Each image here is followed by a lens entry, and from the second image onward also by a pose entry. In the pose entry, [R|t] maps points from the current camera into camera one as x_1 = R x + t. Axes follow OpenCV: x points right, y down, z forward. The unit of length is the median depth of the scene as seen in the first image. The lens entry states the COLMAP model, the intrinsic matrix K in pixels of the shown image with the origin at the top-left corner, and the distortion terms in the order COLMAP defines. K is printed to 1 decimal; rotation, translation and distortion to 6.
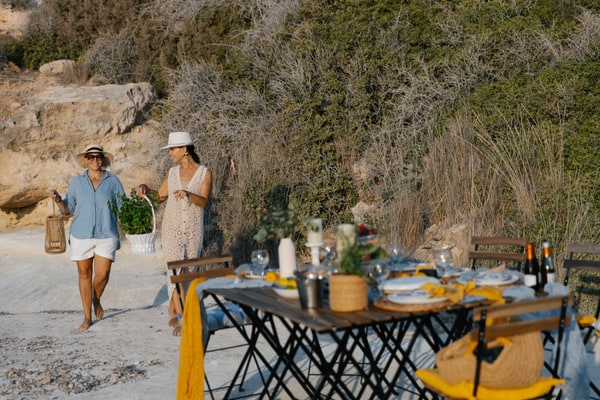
lens RADIAL K [[1846.5, 0, 300.0], [0, 1846.5, 200.0], [0, 0, 1]] dist [0.133665, -0.468714]
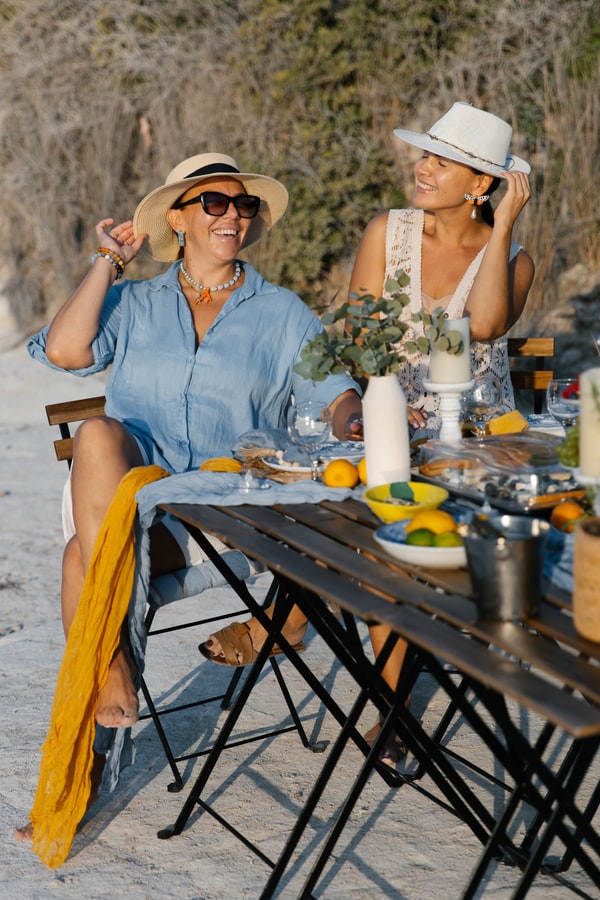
lens RADIAL K [[2769.7, 0, 300.0], [0, 2769.7, 450.0], [0, 0, 1]] dist [0.133665, -0.468714]
pose [[0.998878, 0.004600, 0.047129, -0.030647], [-0.009698, 0.994046, 0.108528, -0.015204], [-0.046349, -0.108863, 0.992976, 0.265050]]
